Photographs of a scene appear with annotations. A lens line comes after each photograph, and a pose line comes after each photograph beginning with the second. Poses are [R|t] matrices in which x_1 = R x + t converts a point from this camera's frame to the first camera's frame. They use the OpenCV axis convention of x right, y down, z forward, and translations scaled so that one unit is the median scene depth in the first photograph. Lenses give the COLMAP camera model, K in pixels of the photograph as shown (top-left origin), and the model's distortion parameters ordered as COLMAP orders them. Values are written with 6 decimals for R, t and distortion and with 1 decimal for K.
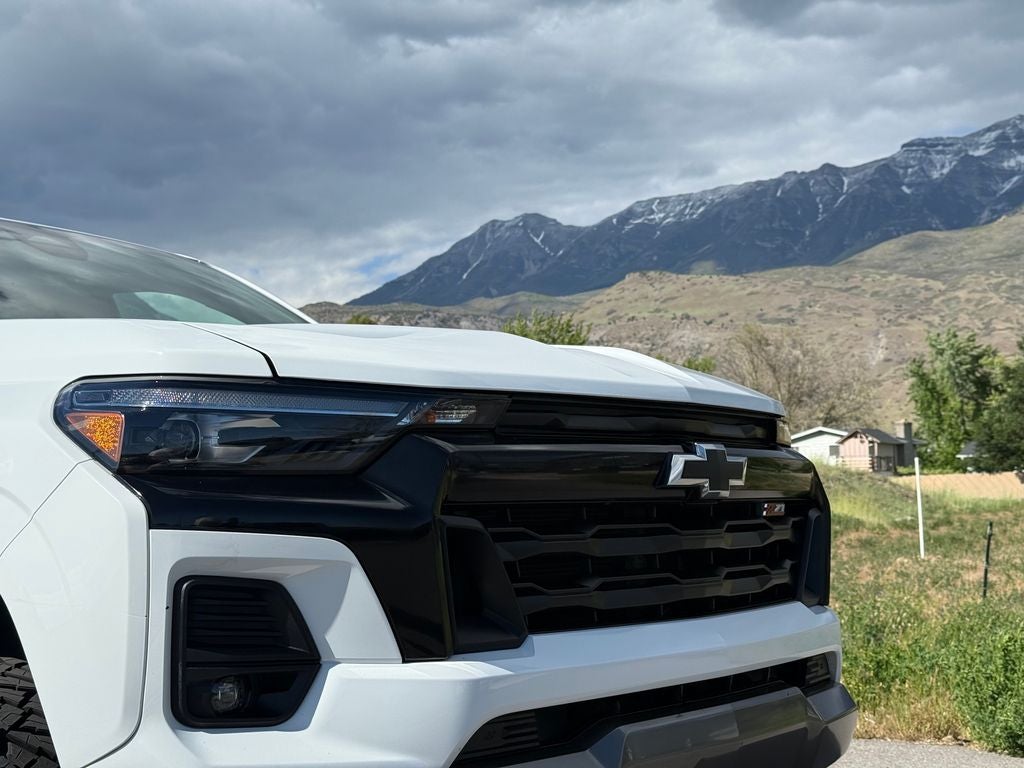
lens RADIAL K [[1431.7, 0, 516.2], [0, 1431.7, 377.8], [0, 0, 1]] dist [0.104349, 0.000000]
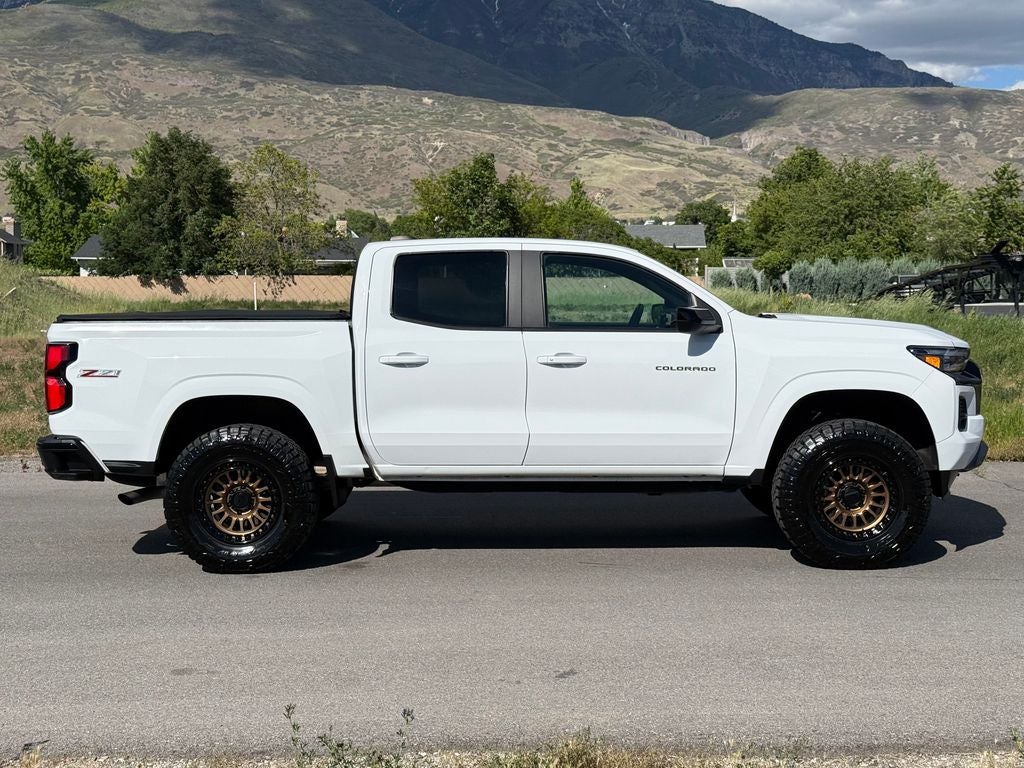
lens RADIAL K [[1431.7, 0, 508.6], [0, 1431.7, 386.5], [0, 0, 1]] dist [0.104349, 0.000000]
pose [[0.797151, -0.021144, 0.603410, -3.492722], [-0.068330, 0.989807, 0.124953, -0.301196], [-0.599901, -0.140838, 0.787581, -1.410346]]
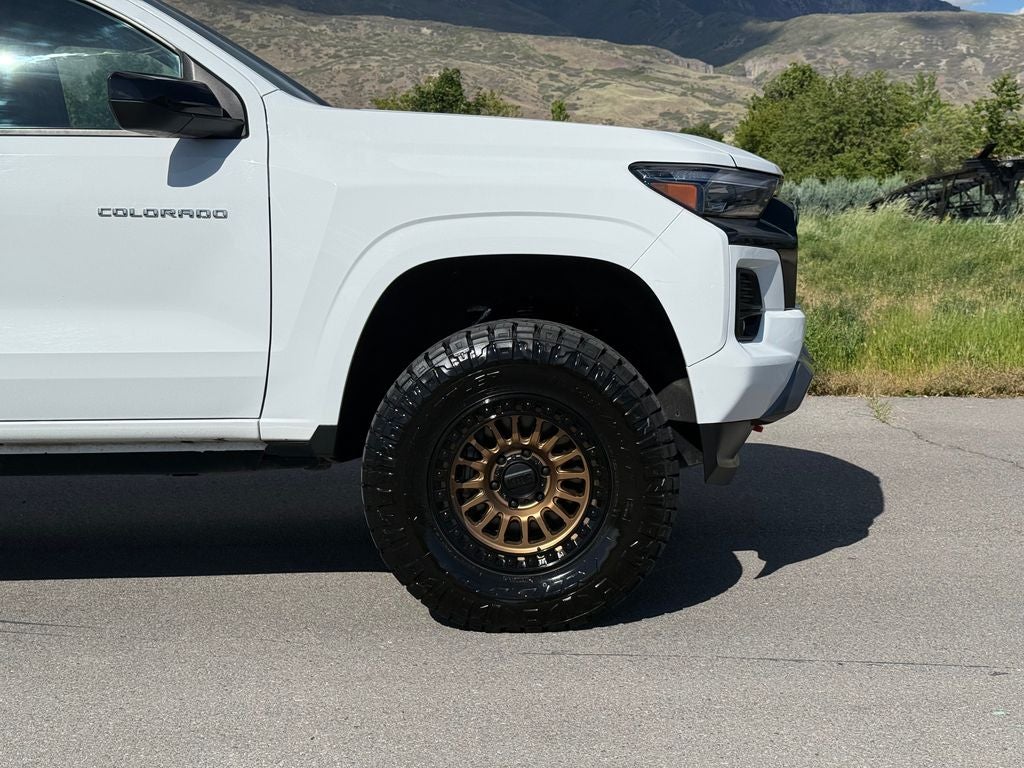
lens RADIAL K [[1431.7, 0, 518.9], [0, 1431.7, 385.7], [0, 0, 1]] dist [0.104349, 0.000000]
pose [[0.795362, -0.056062, 0.603537, -1.541257], [-0.058653, 0.983922, 0.168691, -0.020295], [-0.603290, -0.169569, 0.779286, -0.378057]]
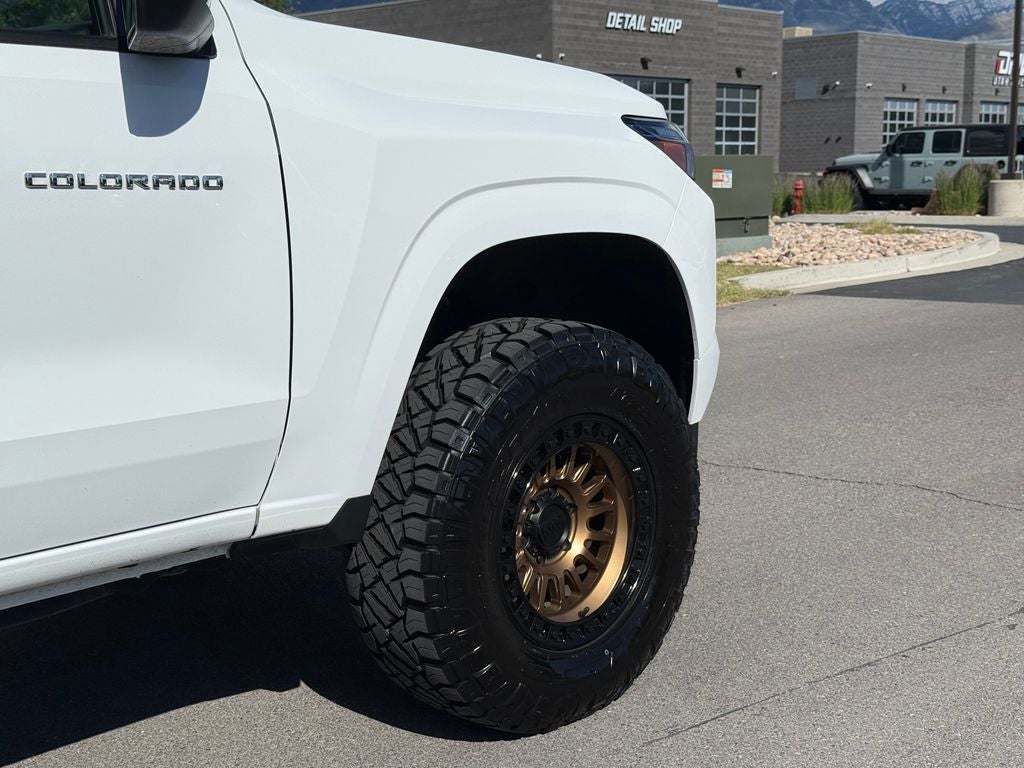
lens RADIAL K [[1431.7, 0, 519.9], [0, 1431.7, 387.1], [0, 0, 1]] dist [0.104349, 0.000000]
pose [[0.104496, -0.128273, 0.986218, -1.818550], [-0.071171, 0.988140, 0.136064, 0.083177], [-0.991975, -0.084408, 0.094127, 0.949240]]
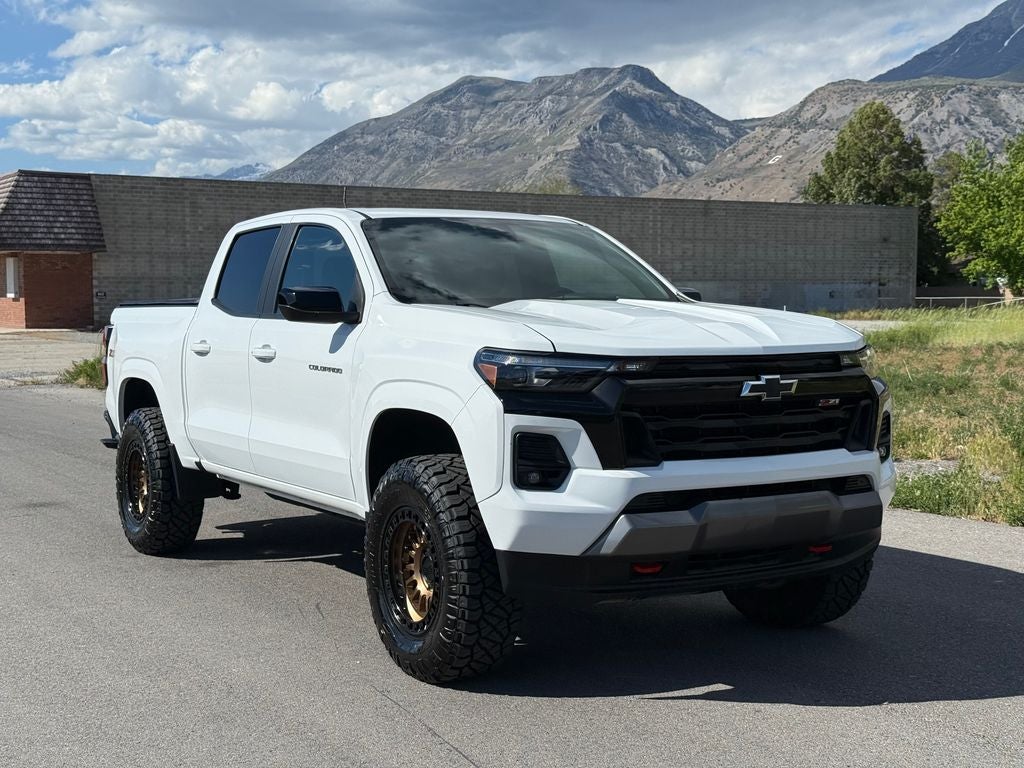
lens RADIAL K [[1431.7, 0, 511.0], [0, 1431.7, 387.3], [0, 0, 1]] dist [0.104349, 0.000000]
pose [[0.936644, 0.038696, -0.348140, 0.592427], [0.015510, 0.988323, 0.151581, -0.301901], [0.349940, -0.147377, 0.925106, -1.248339]]
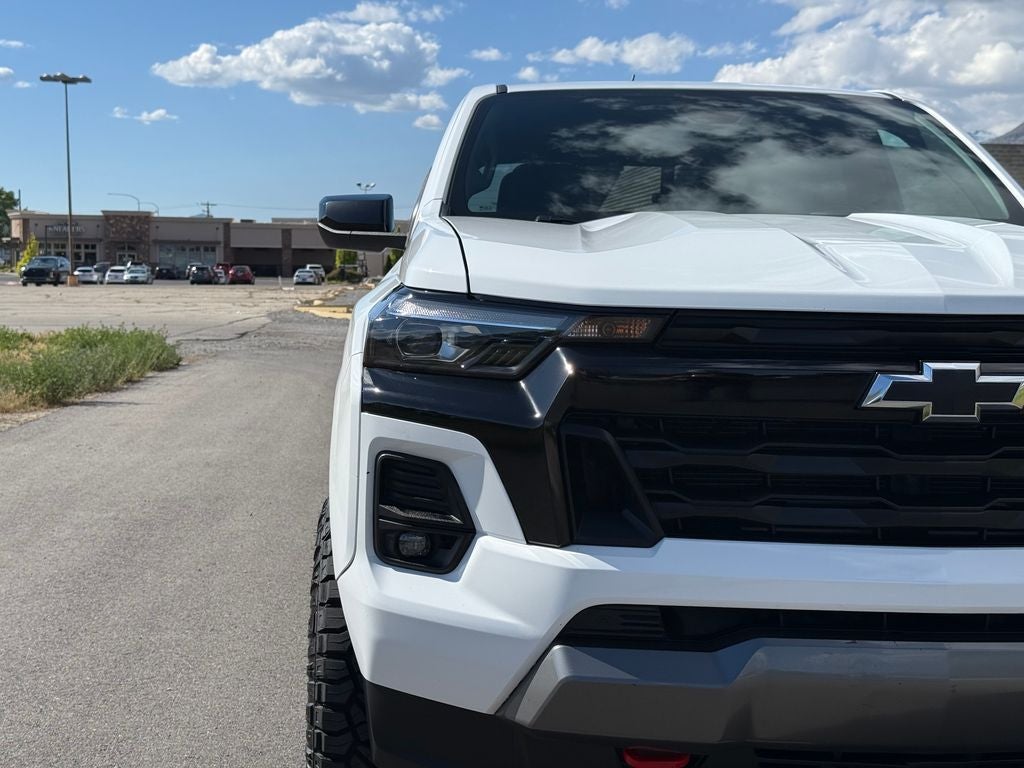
lens RADIAL K [[1431.7, 0, 507.2], [0, 1431.7, 379.4], [0, 0, 1]] dist [0.104349, 0.000000]
pose [[0.667567, 0.088446, -0.739277, 0.721092], [0.037386, 0.987685, 0.151925, -0.107107], [0.743610, -0.129058, 0.656039, 0.221784]]
